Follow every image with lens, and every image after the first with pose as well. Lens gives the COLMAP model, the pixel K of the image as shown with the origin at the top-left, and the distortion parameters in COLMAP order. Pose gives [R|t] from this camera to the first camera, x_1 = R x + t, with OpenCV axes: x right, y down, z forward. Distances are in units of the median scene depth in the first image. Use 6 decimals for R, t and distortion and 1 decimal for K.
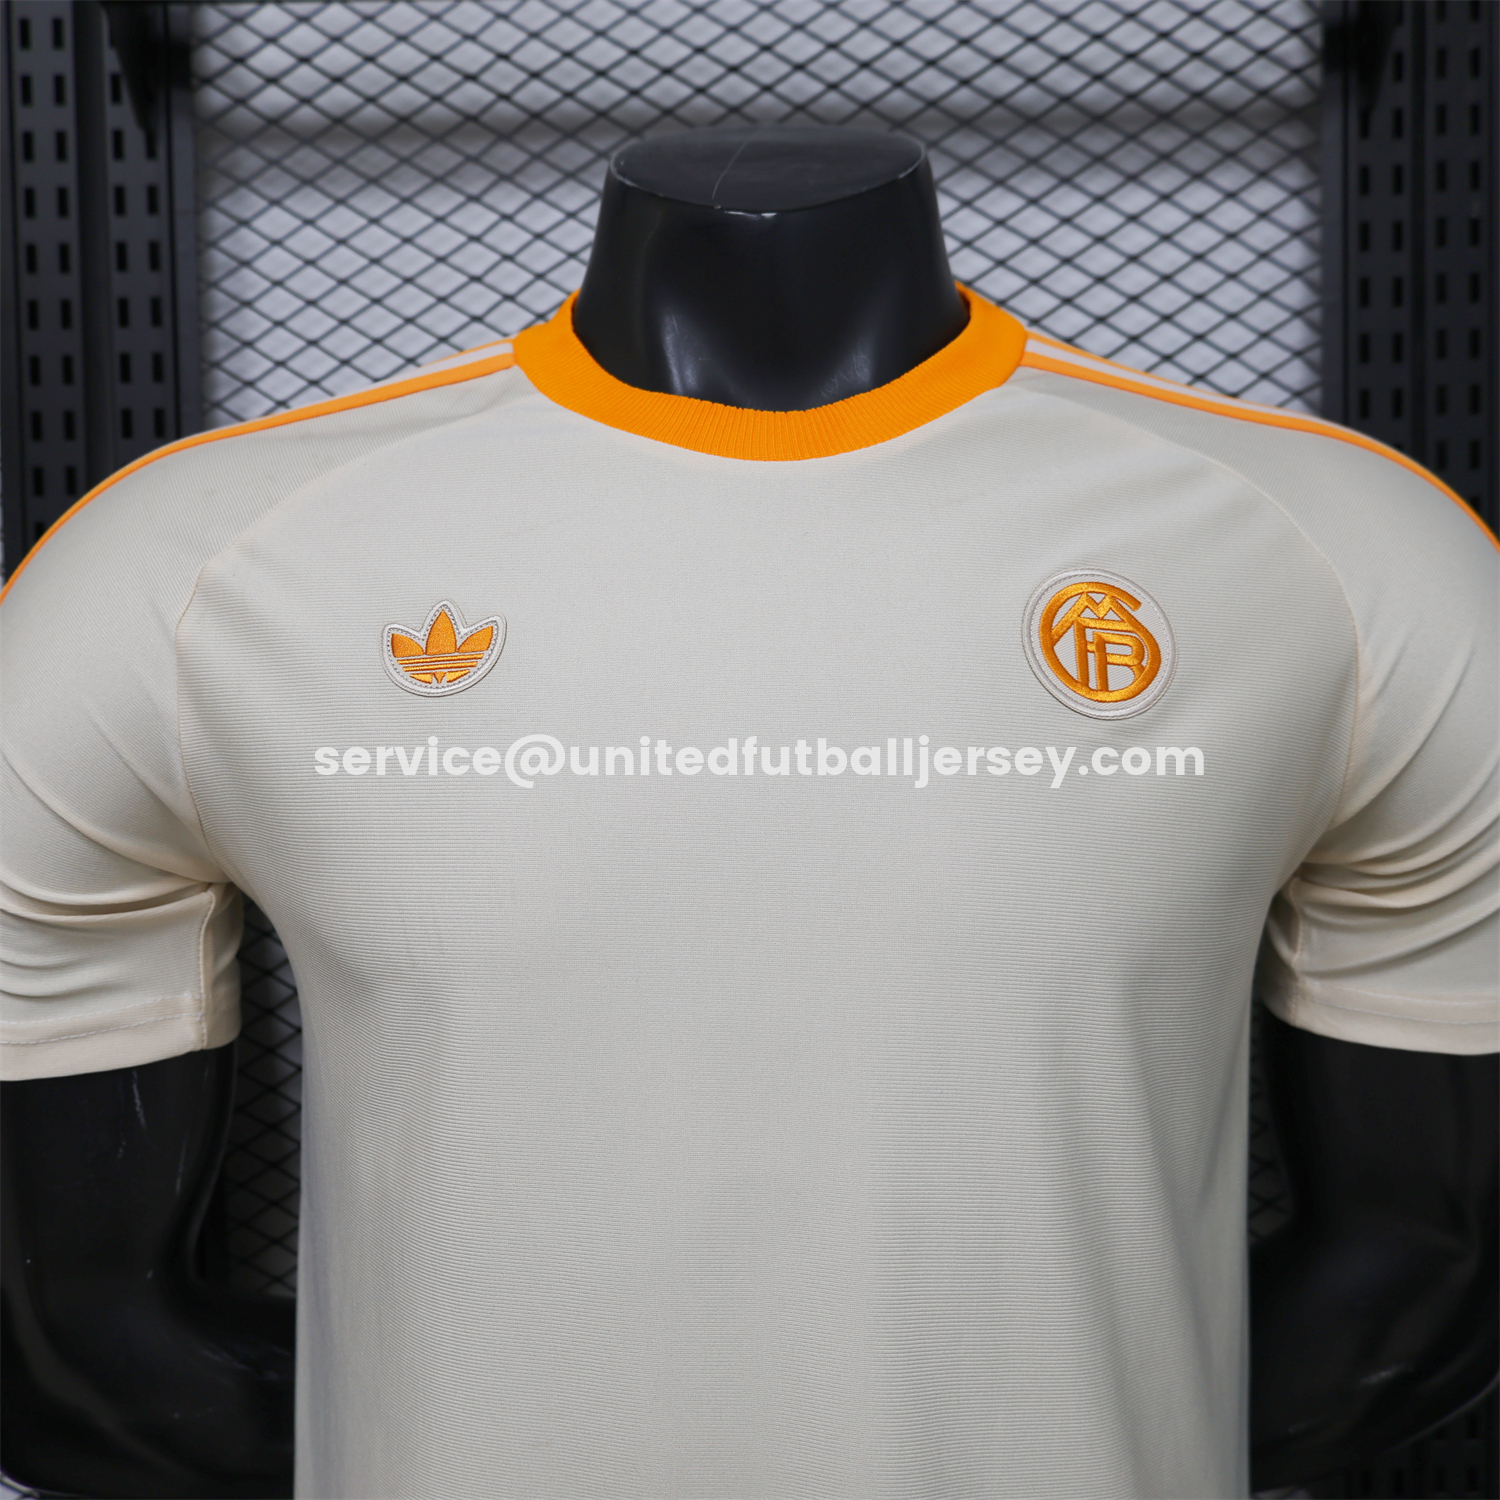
lens RADIAL K [[1572.0, 0, 753.4], [0, 1572.0, 743.5], [0, 0, 1]] dist [0.000915, 0.000000]
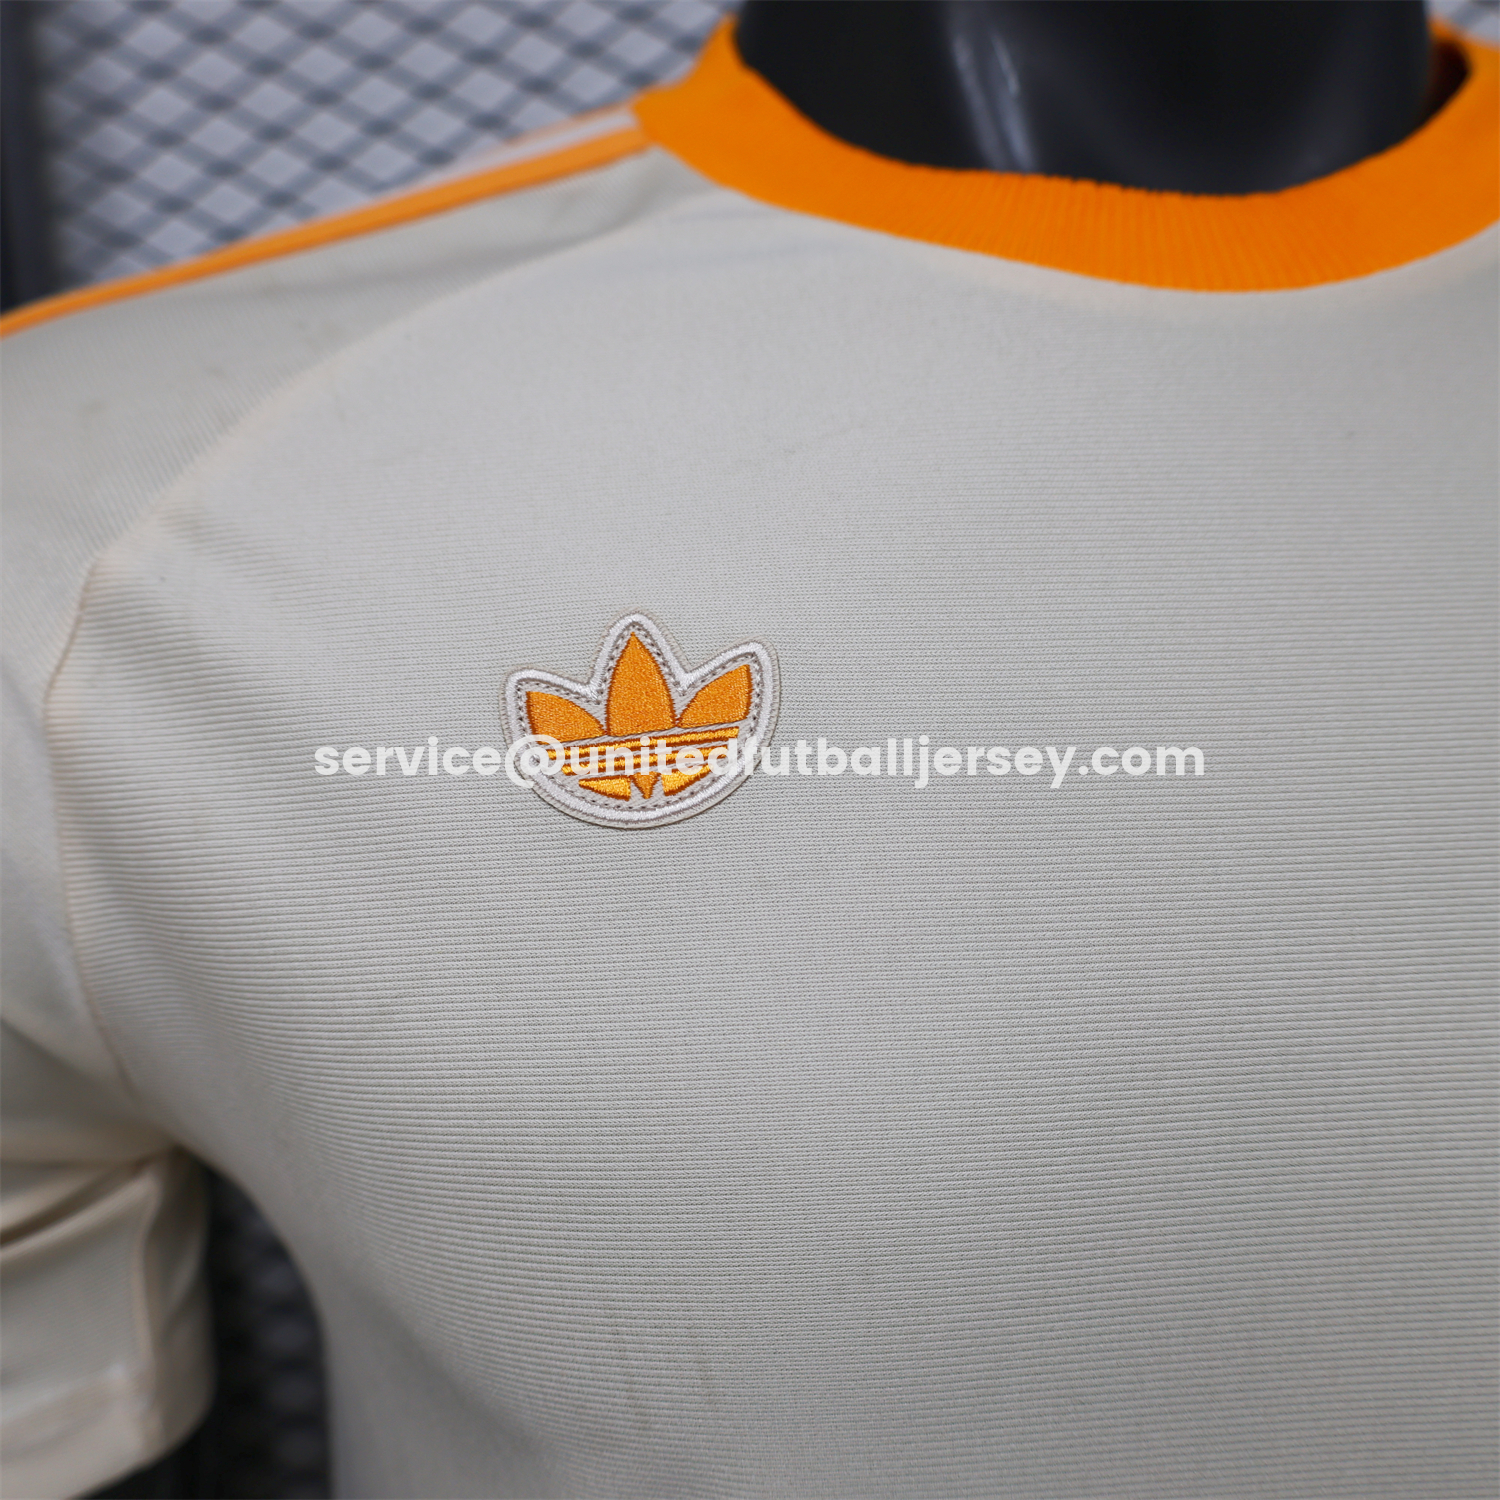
lens RADIAL K [[1572.0, 0, 749.3], [0, 1572.0, 745.9], [0, 0, 1]] dist [0.000915, 0.000000]
pose [[0.995353, -0.061226, 0.074326, -0.190526], [0.057404, 0.996969, 0.052510, -0.070993], [-0.077316, -0.048000, 0.995851, 0.508273]]
